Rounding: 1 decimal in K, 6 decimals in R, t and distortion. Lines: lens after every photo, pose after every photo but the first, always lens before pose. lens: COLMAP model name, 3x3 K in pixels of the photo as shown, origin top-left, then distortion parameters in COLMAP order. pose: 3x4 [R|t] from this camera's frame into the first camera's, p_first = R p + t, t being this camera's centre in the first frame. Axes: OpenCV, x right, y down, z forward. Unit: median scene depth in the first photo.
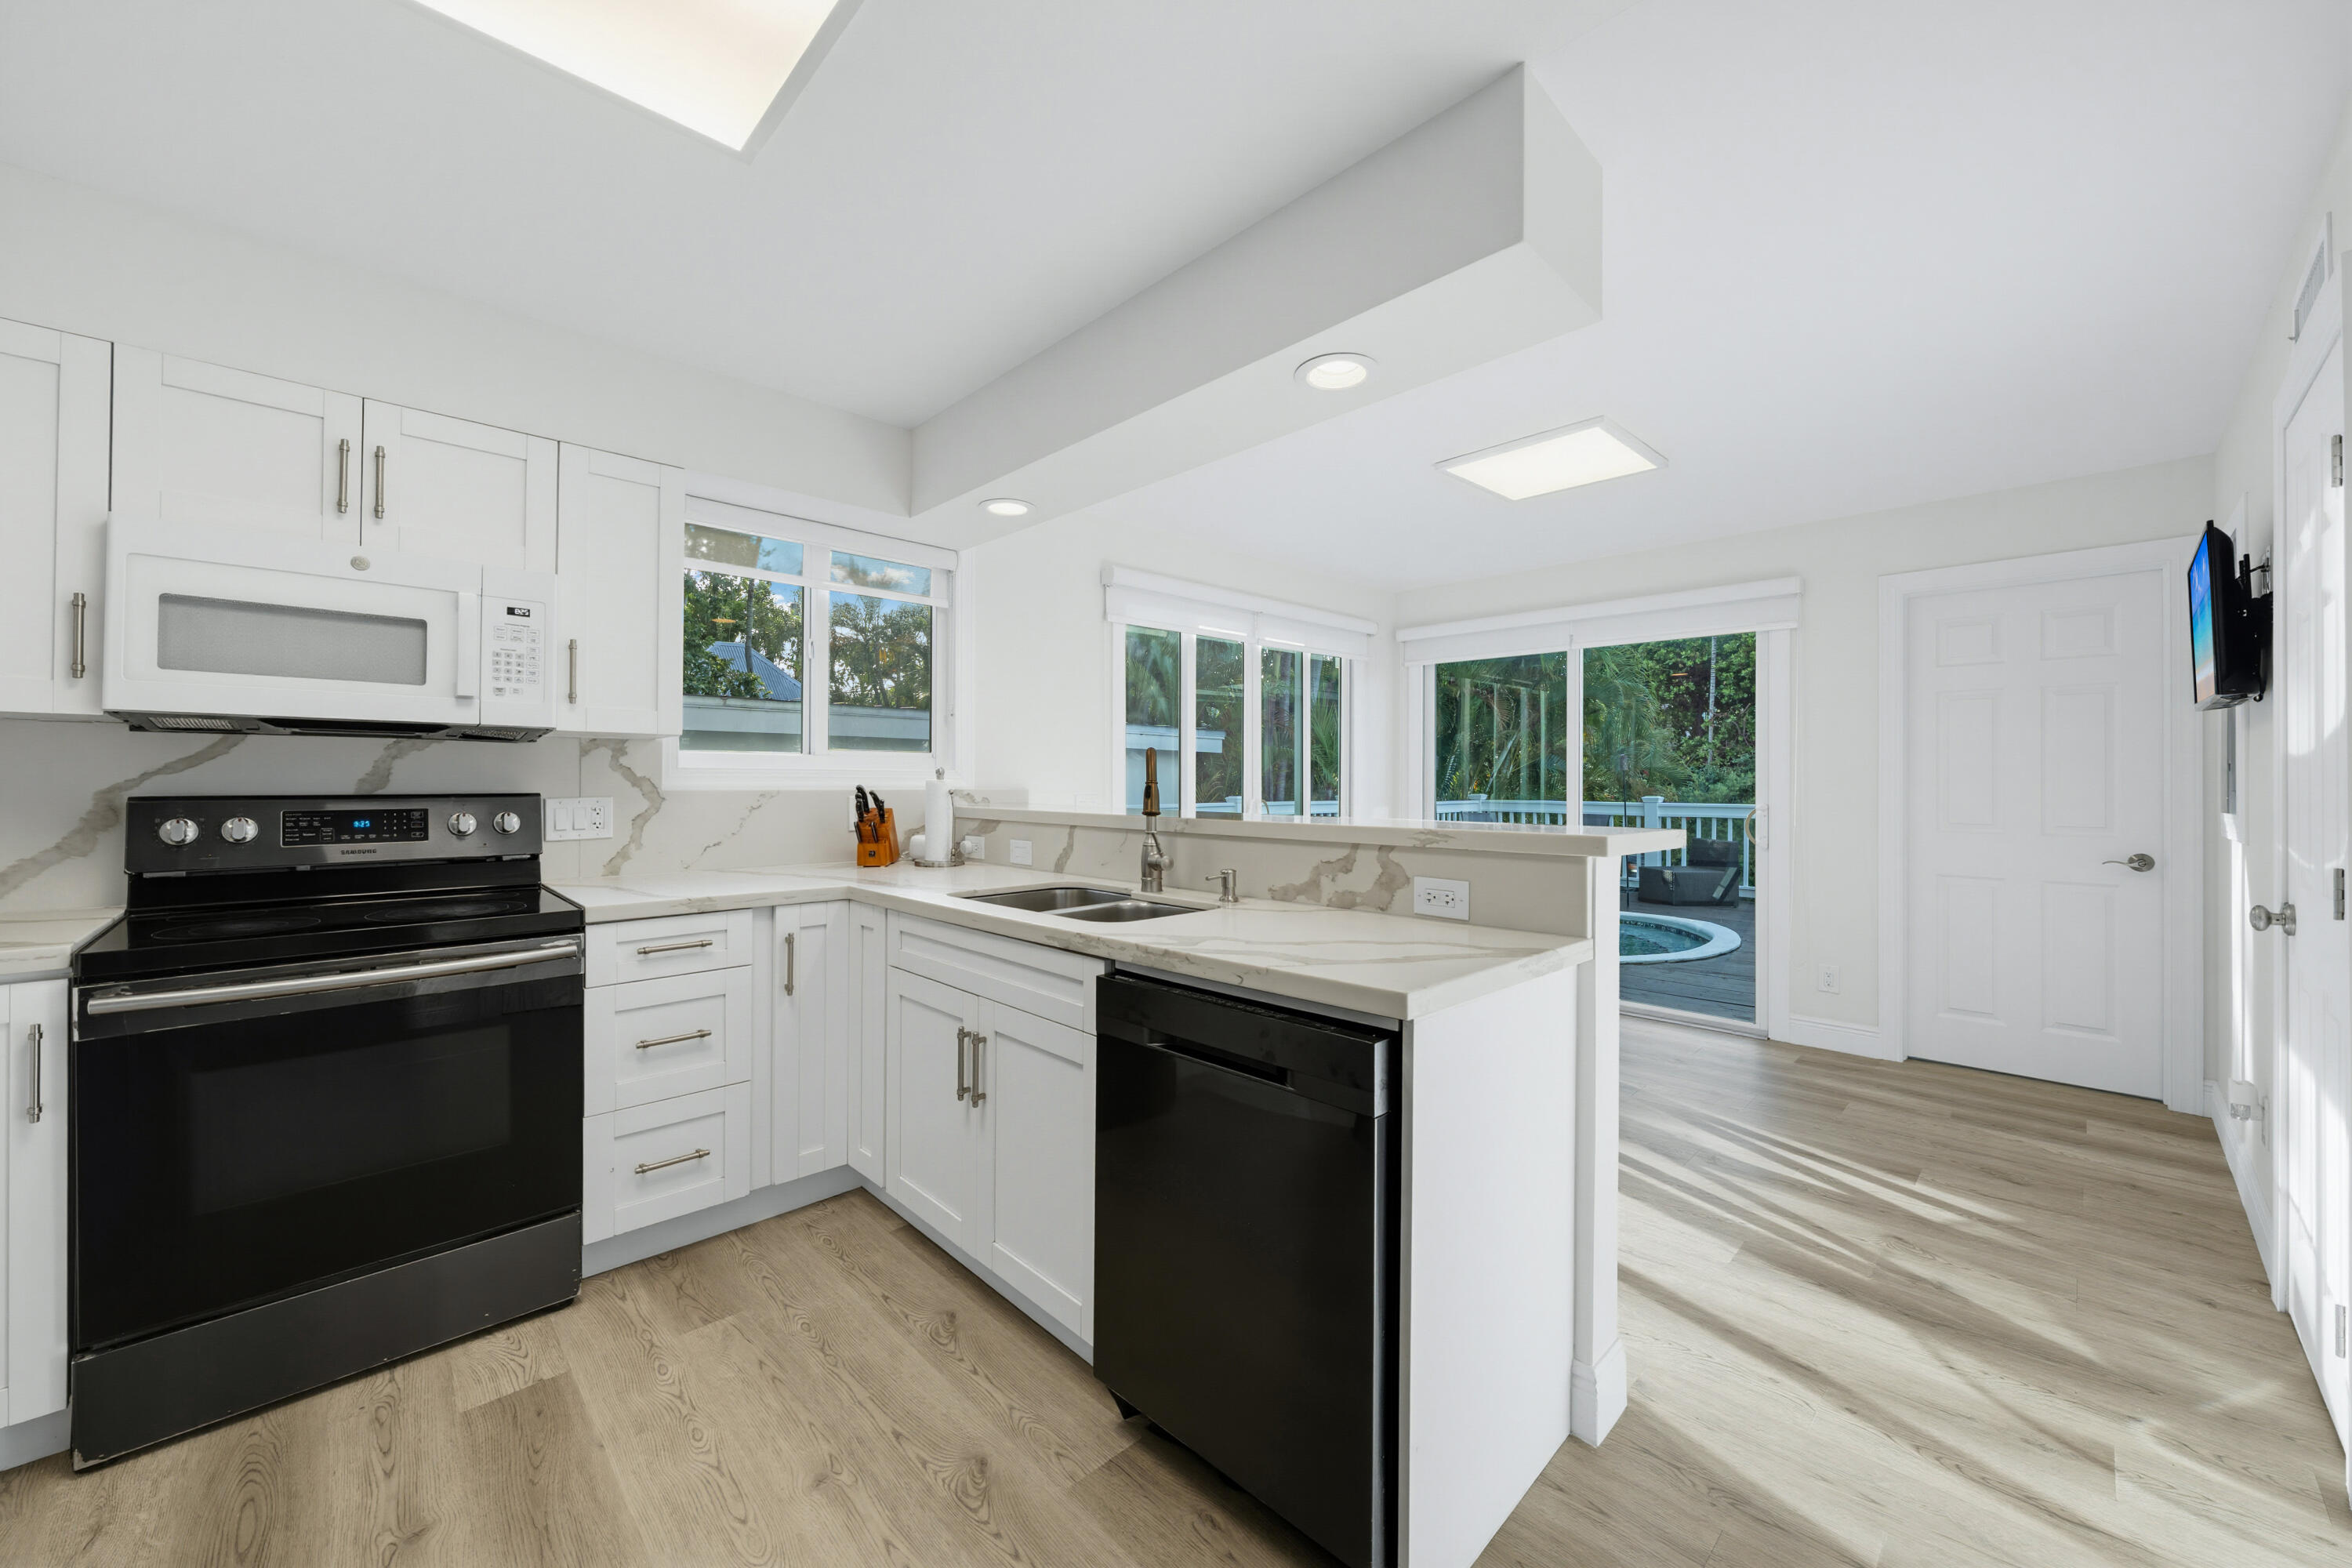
lens RADIAL K [[868.8, 0, 1166.0], [0, 868.8, 774.5], [0, 0, 1]] dist [-0.001781, -0.000056]
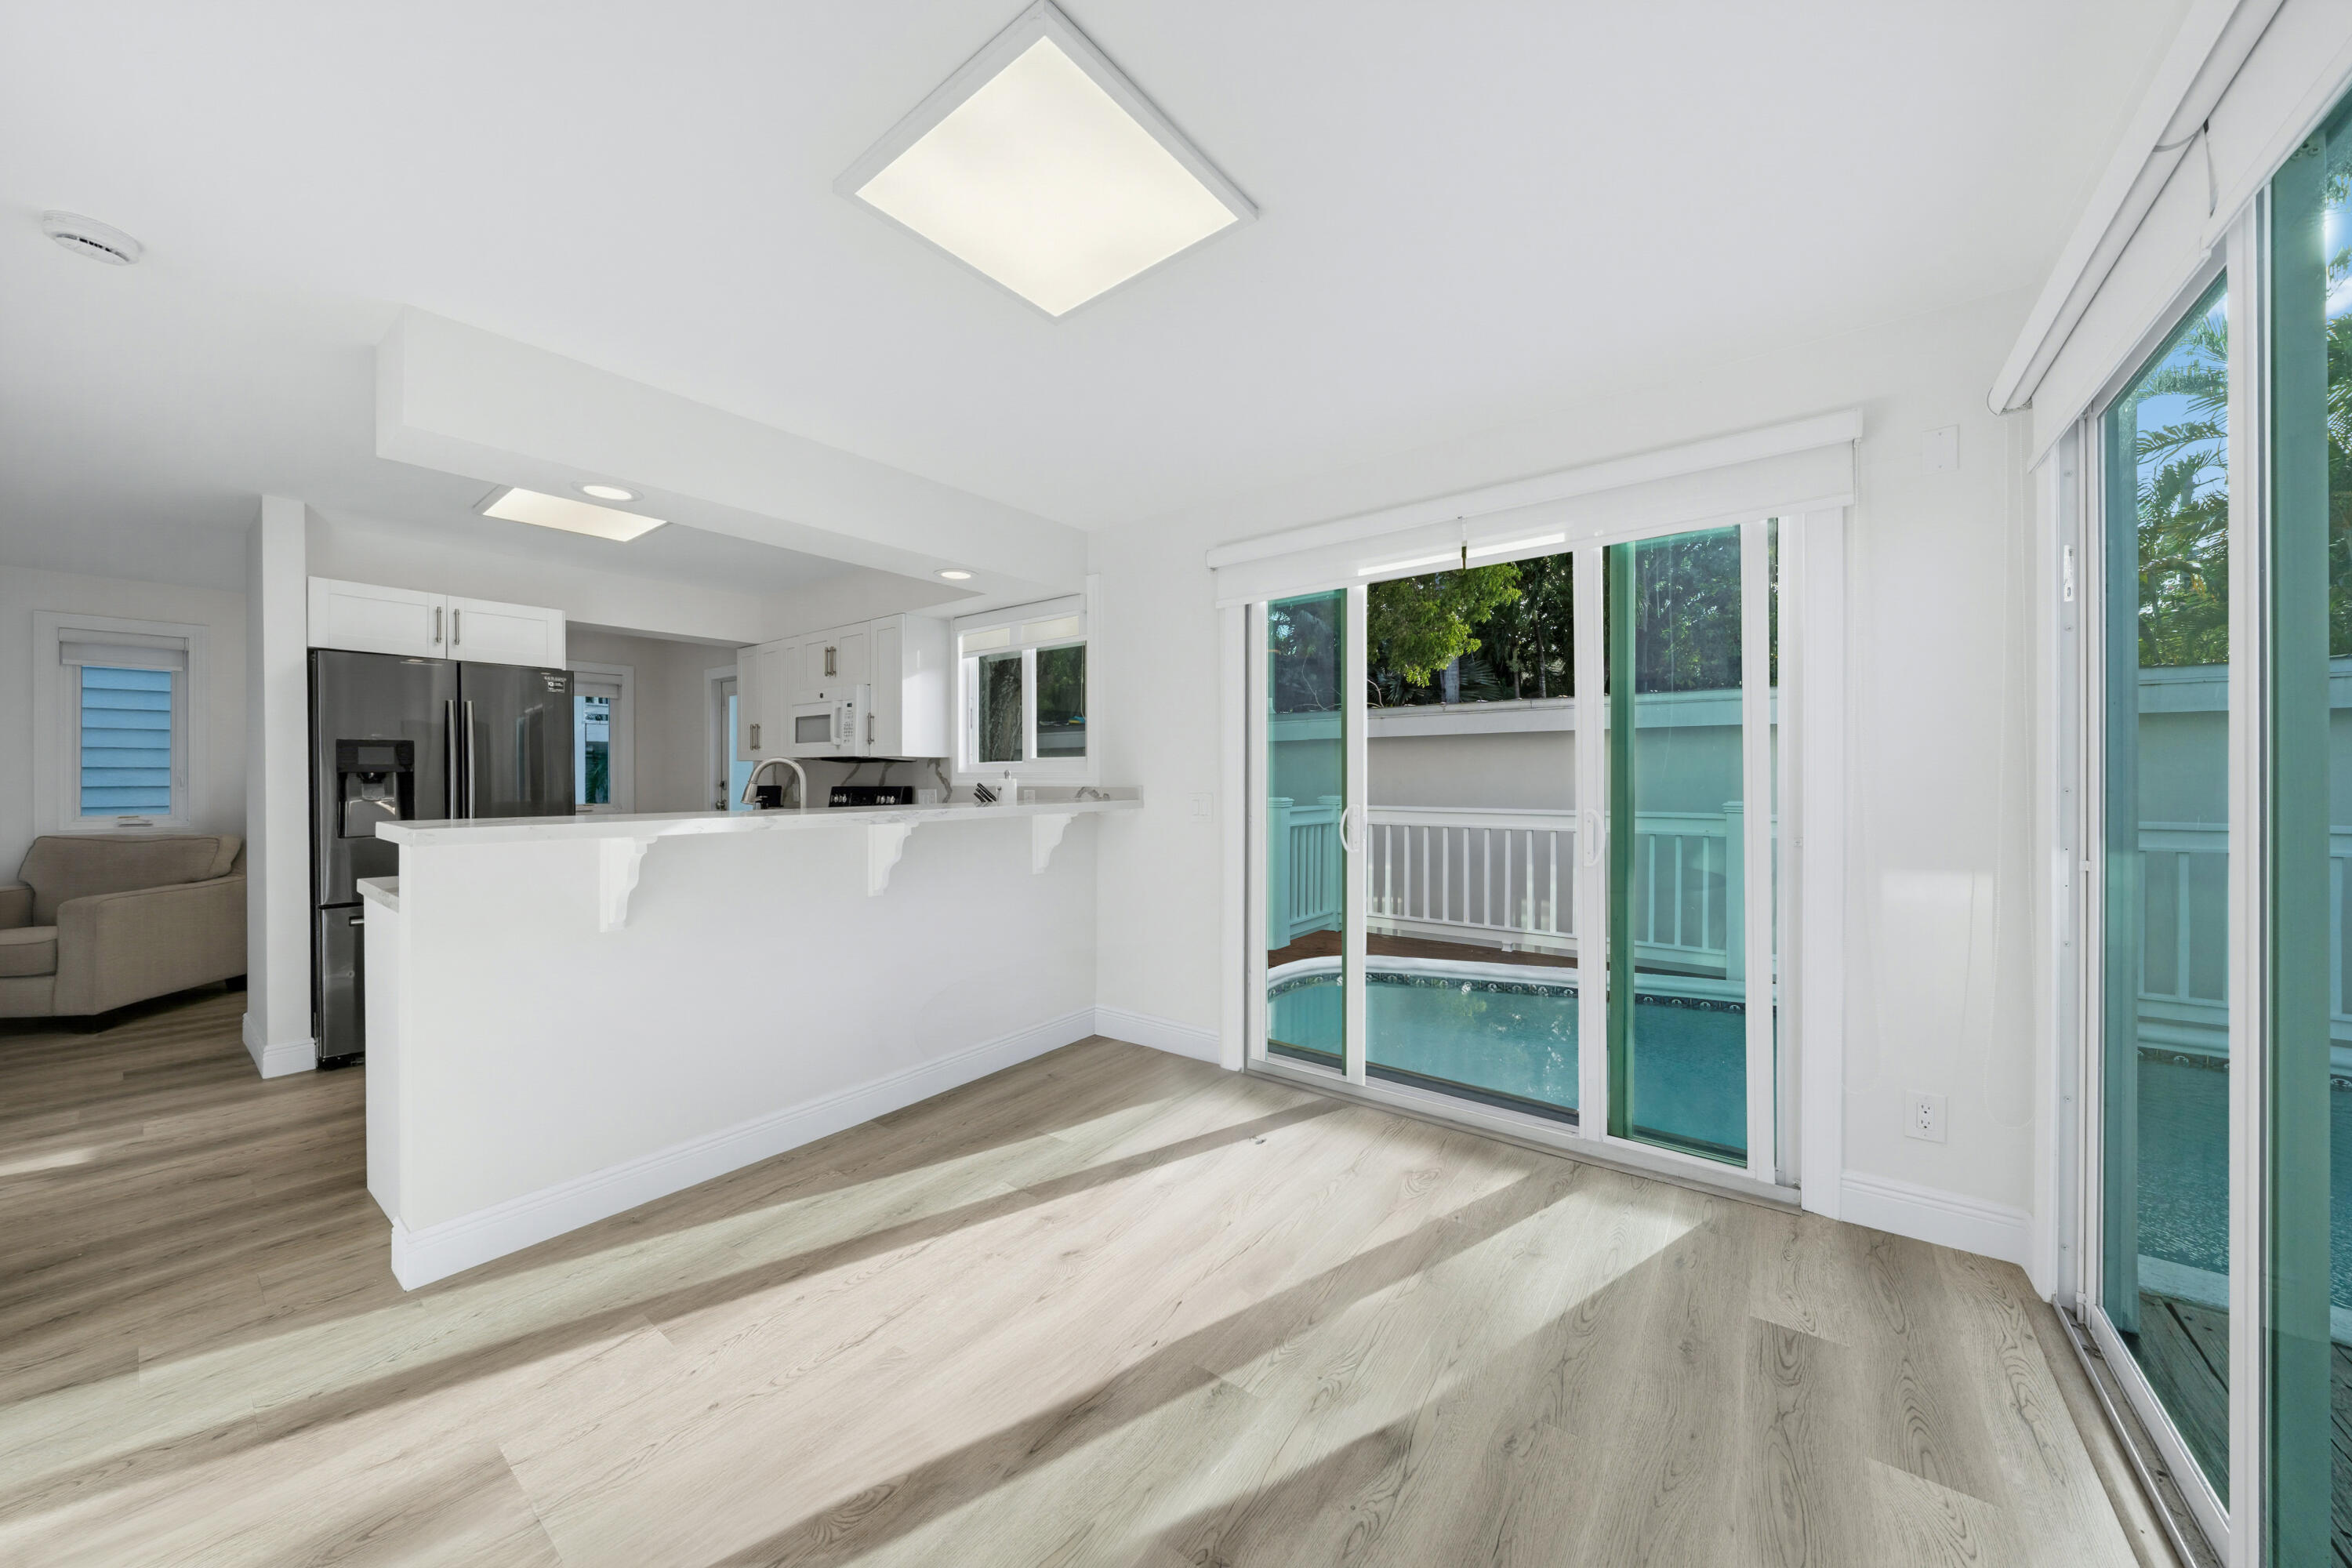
lens RADIAL K [[800.0, 0, 1183.9], [0, 800.0, 773.5], [0, 0, 1]] dist [0.002018, -0.000856]
pose [[0.166119, -0.006454, -0.986085, 0.909630], [0.013617, 0.999898, -0.004250, 0.005811], [0.986012, -0.012721, 0.166190, 0.953436]]
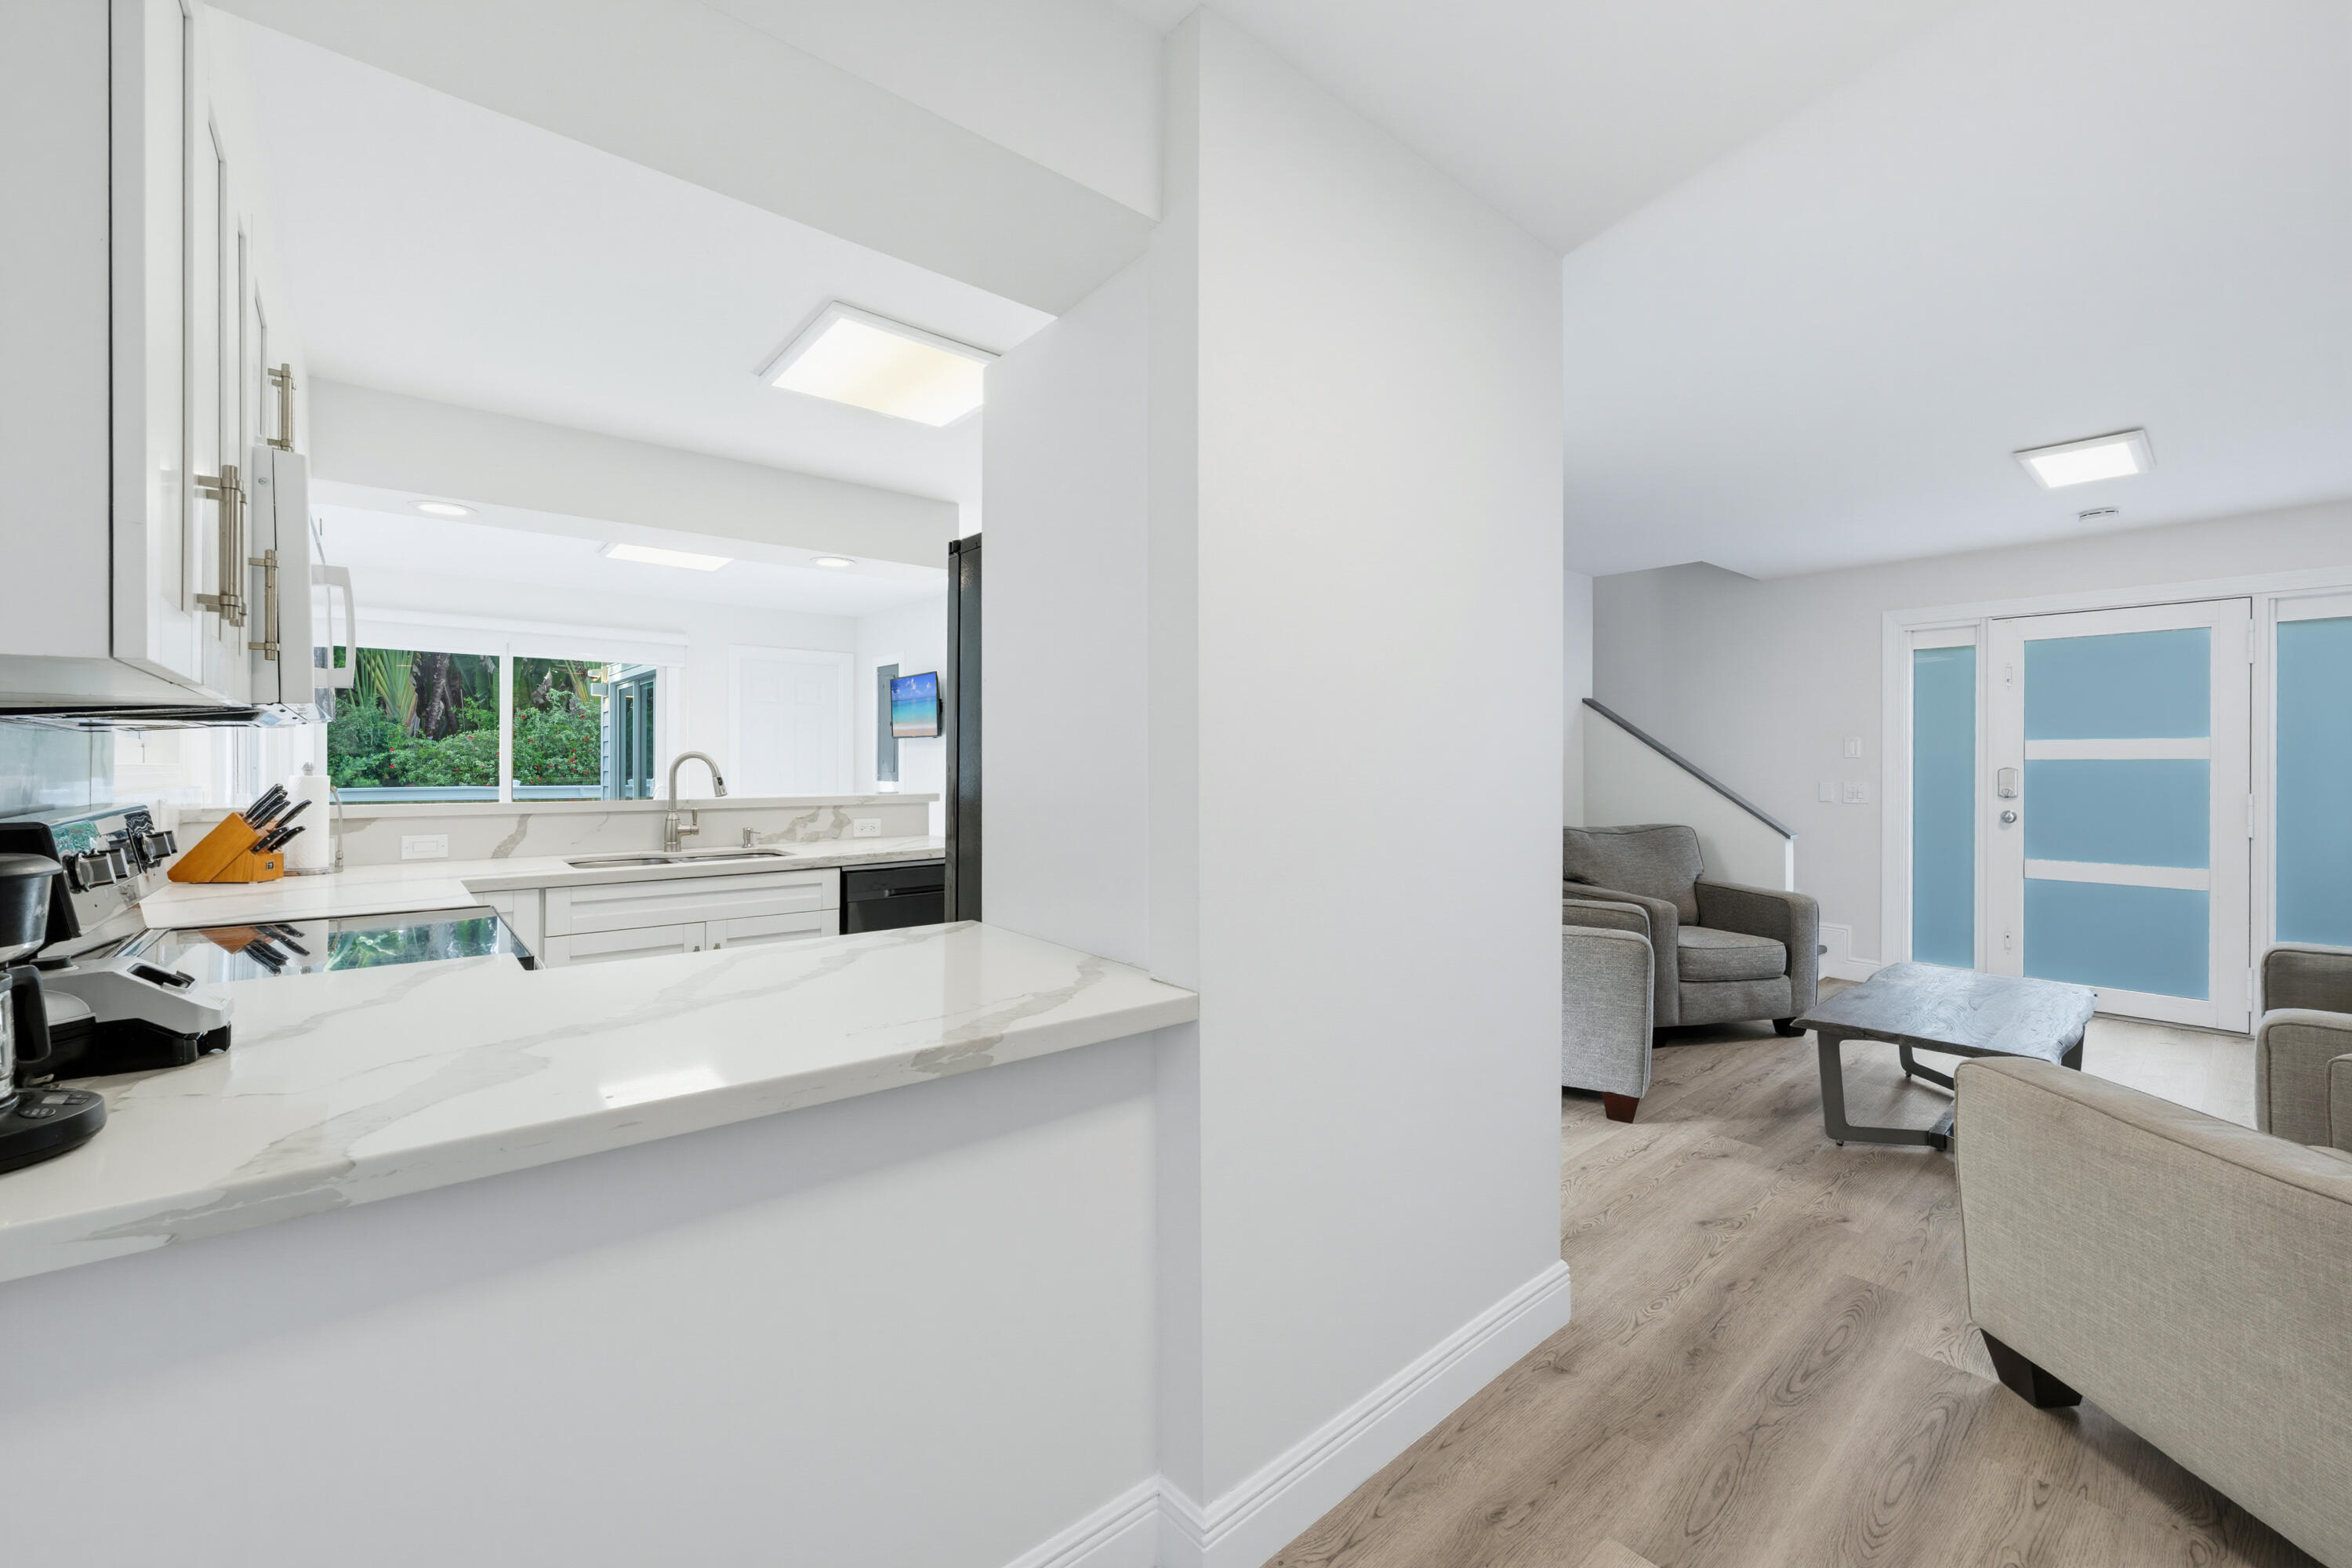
lens RADIAL K [[934.7, 0, 1174.3], [0, 934.7, 770.7], [0, 0, 1]] dist [0.000590, 0.000019]
pose [[0.043317, -0.008321, 0.999027, -1.047015], [-0.009358, 0.999918, 0.008734, -0.013572], [-0.999018, -0.009727, 0.043236, 0.080379]]
